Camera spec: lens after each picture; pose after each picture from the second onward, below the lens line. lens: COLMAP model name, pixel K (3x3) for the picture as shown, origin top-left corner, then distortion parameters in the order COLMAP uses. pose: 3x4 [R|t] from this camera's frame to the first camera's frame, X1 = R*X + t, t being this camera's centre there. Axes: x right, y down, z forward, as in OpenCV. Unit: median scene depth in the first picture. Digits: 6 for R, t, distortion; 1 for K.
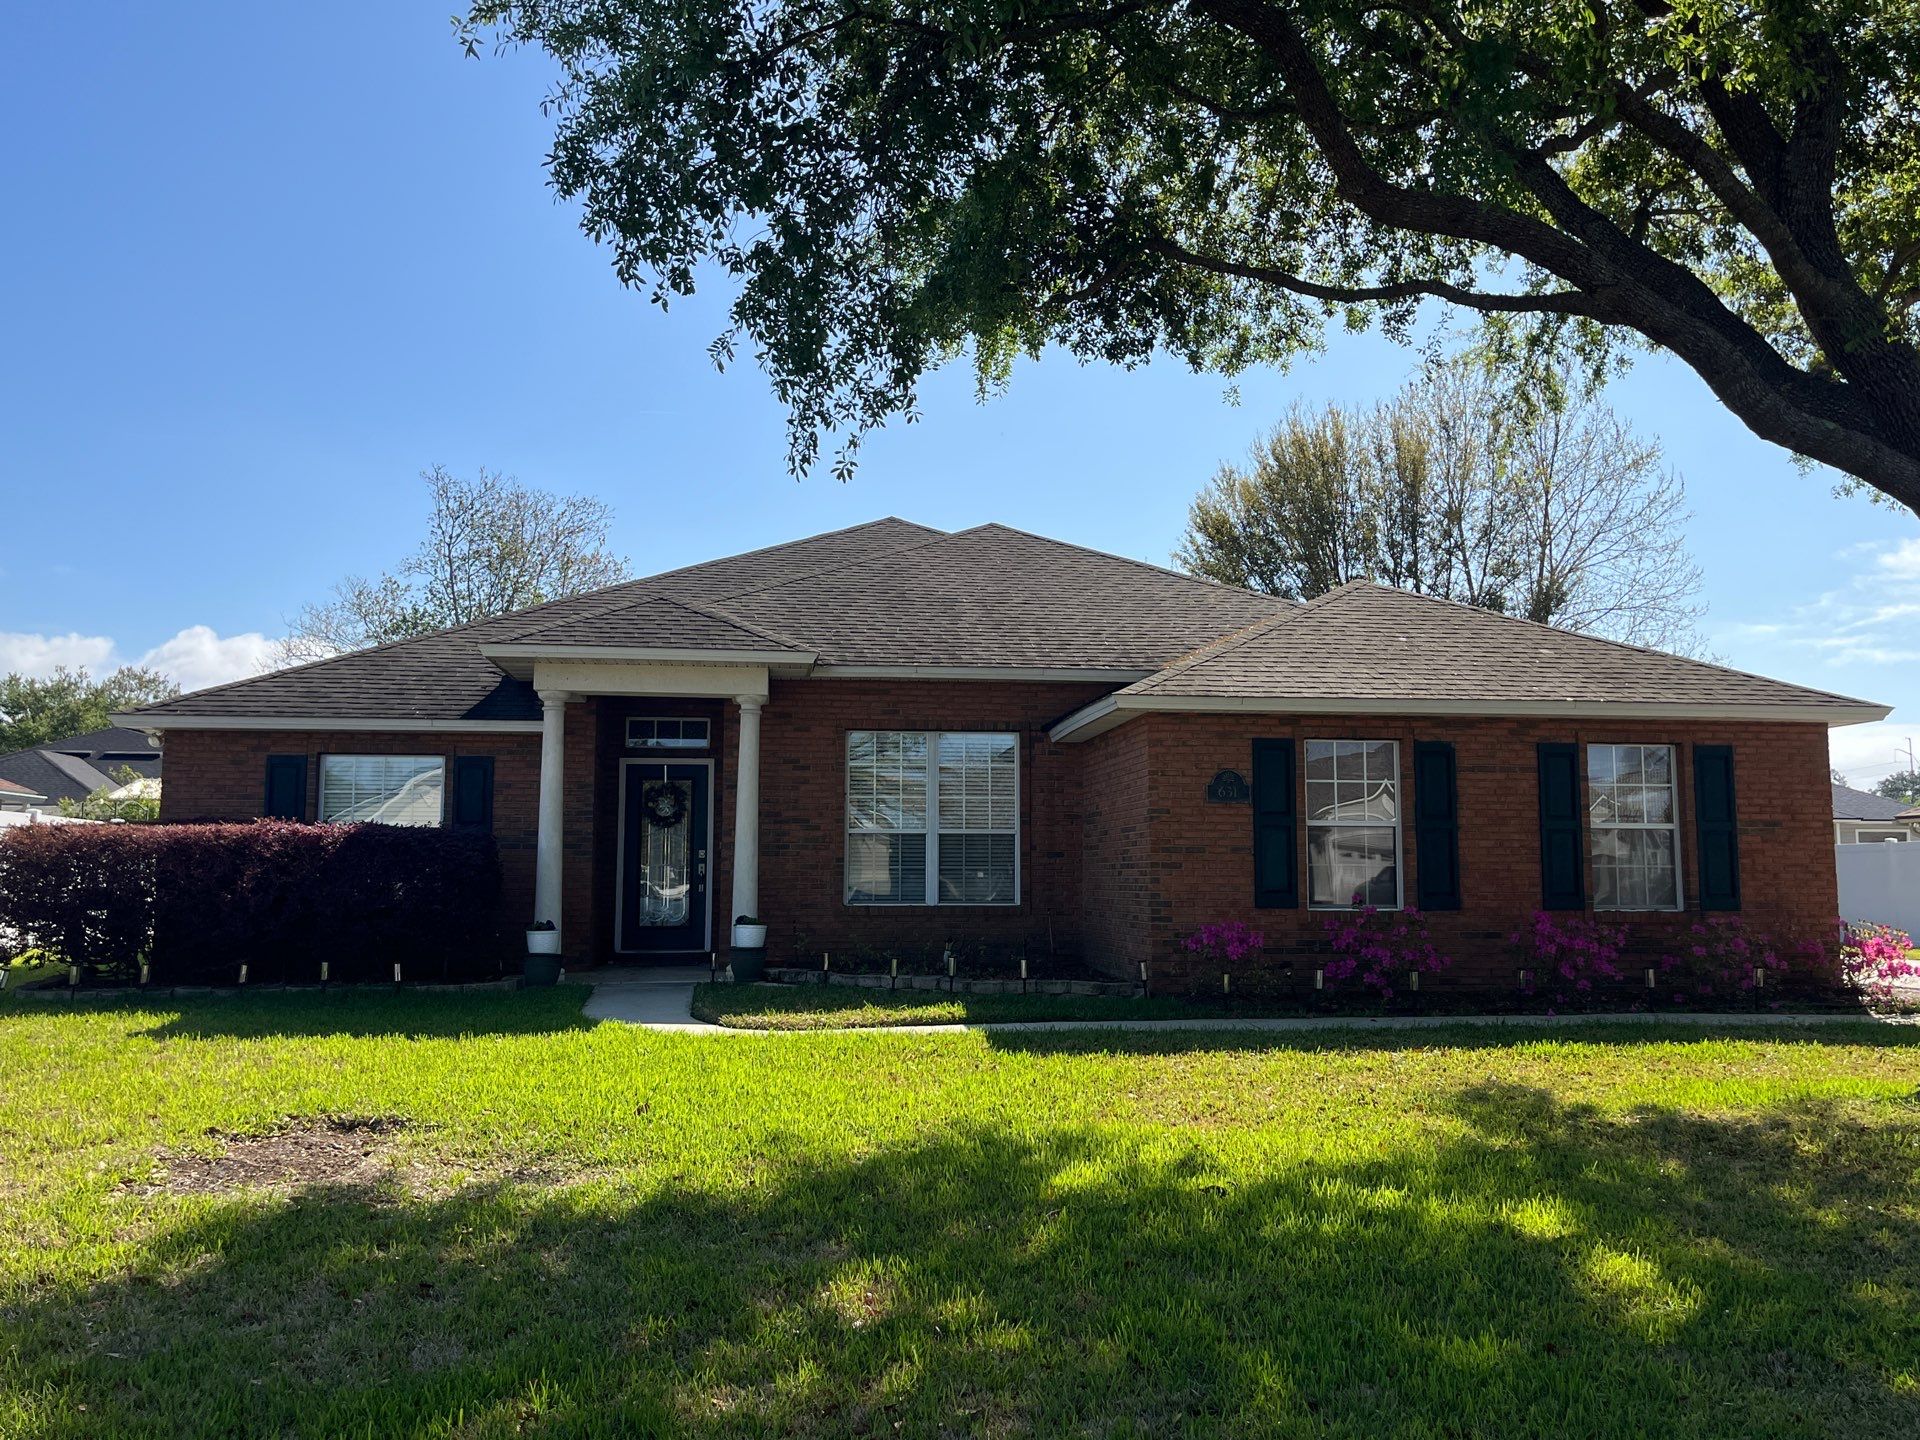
lens RADIAL K [[1692.5, 0, 960.0], [0, 1692.5, 720.0], [0, 0, 1]] dist [0.086225, -0.004435]
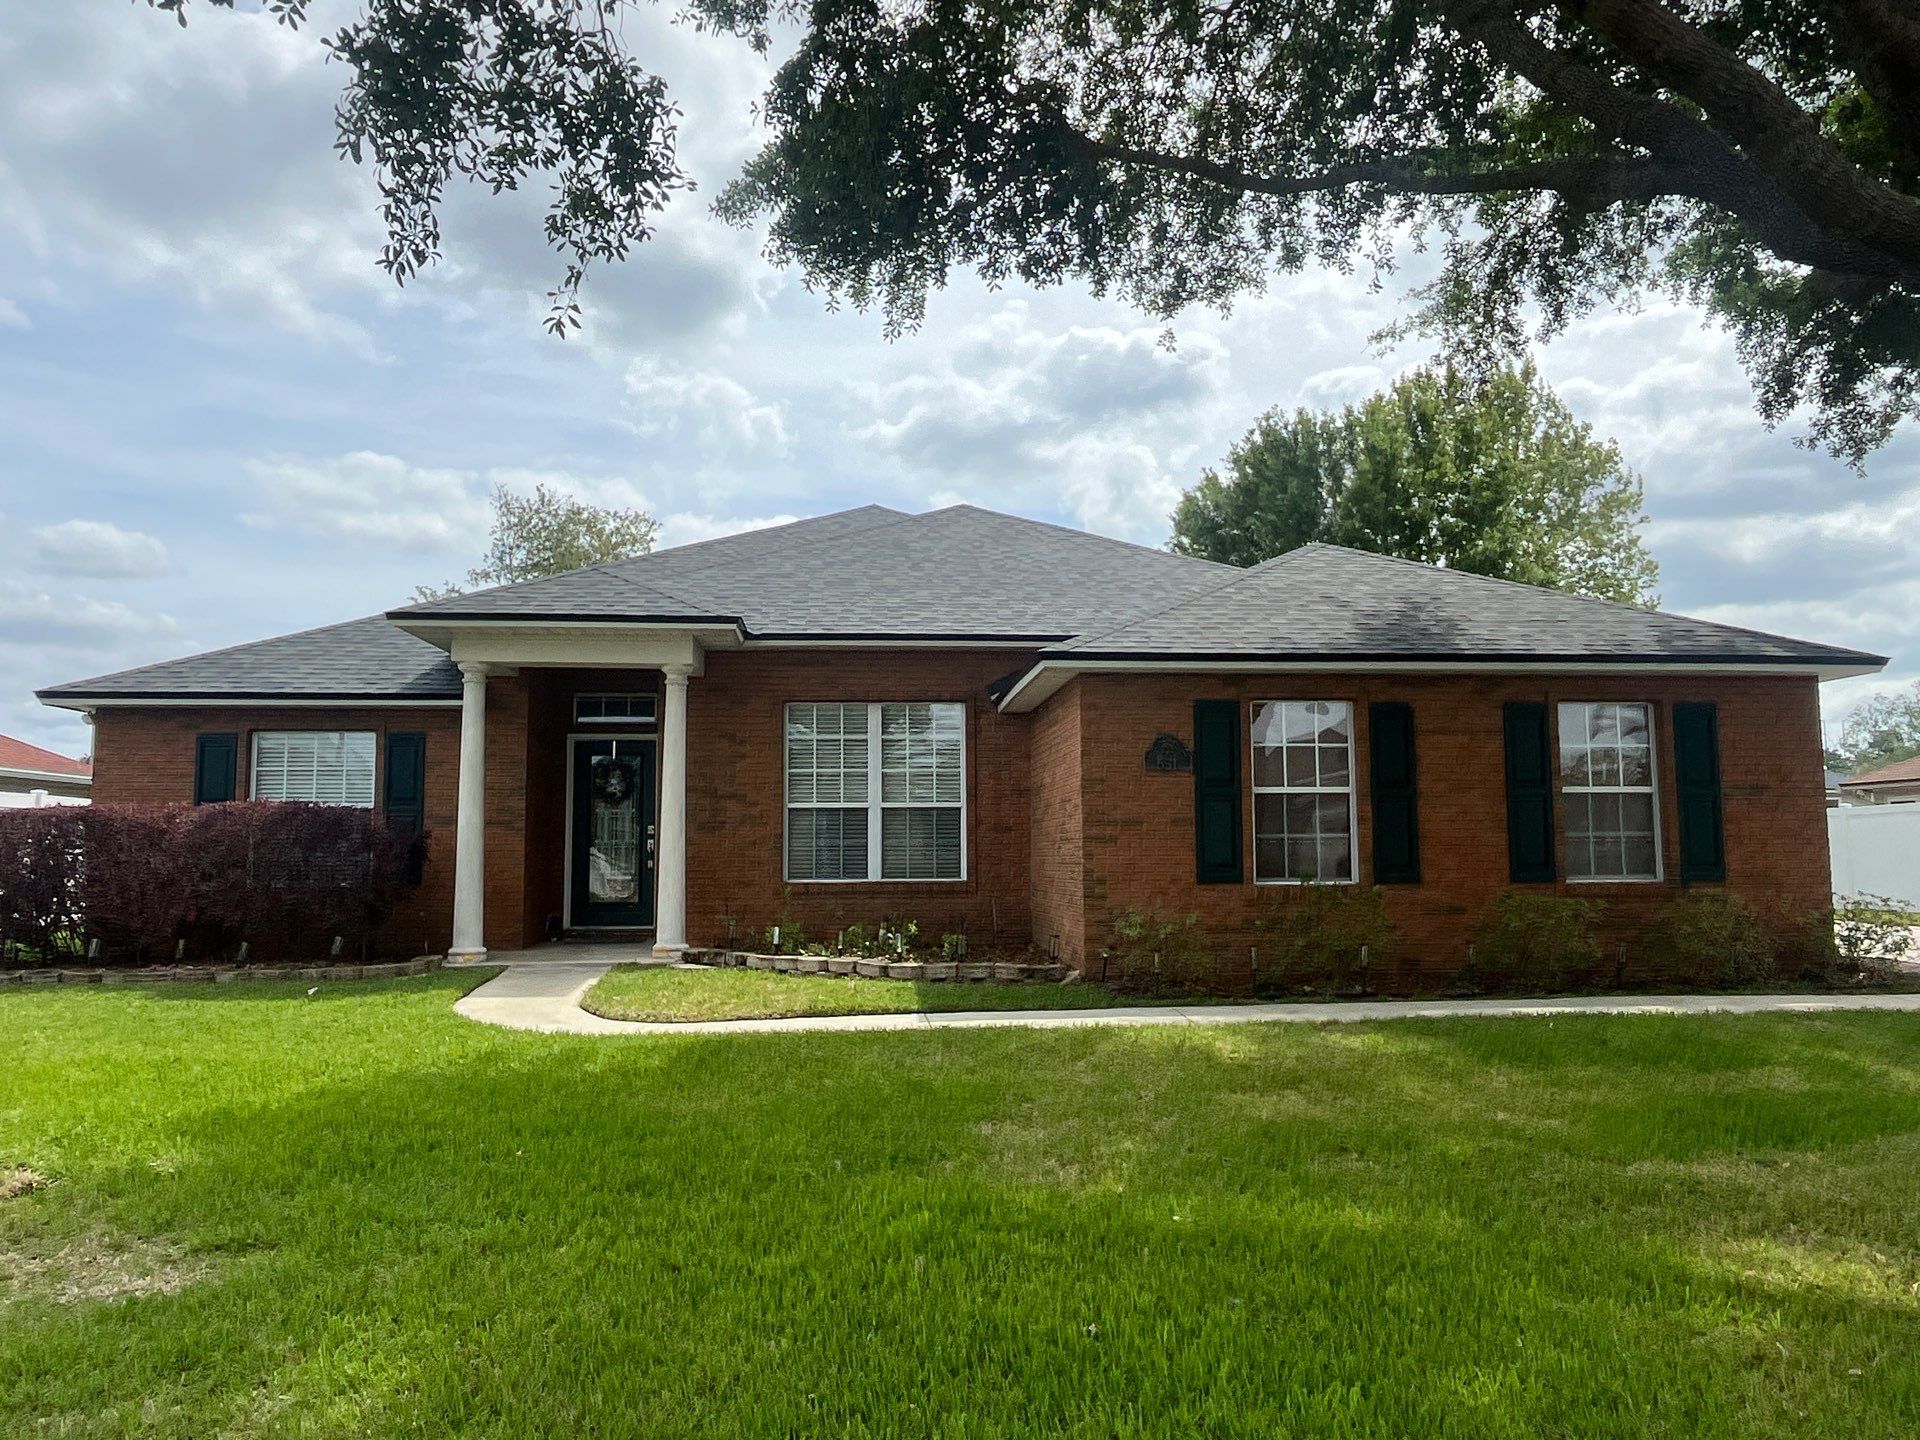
lens RADIAL K [[1390.6, 0, 960.0], [0, 1390.6, 720.0], [0, 0, 1]] dist [-0.001977, 0.001157]
pose [[0.998589, -0.011372, -0.051869, 0.081144], [0.011228, 0.999932, -0.003059, 0.021366], [0.051900, 0.002472, 0.998649, 0.228933]]
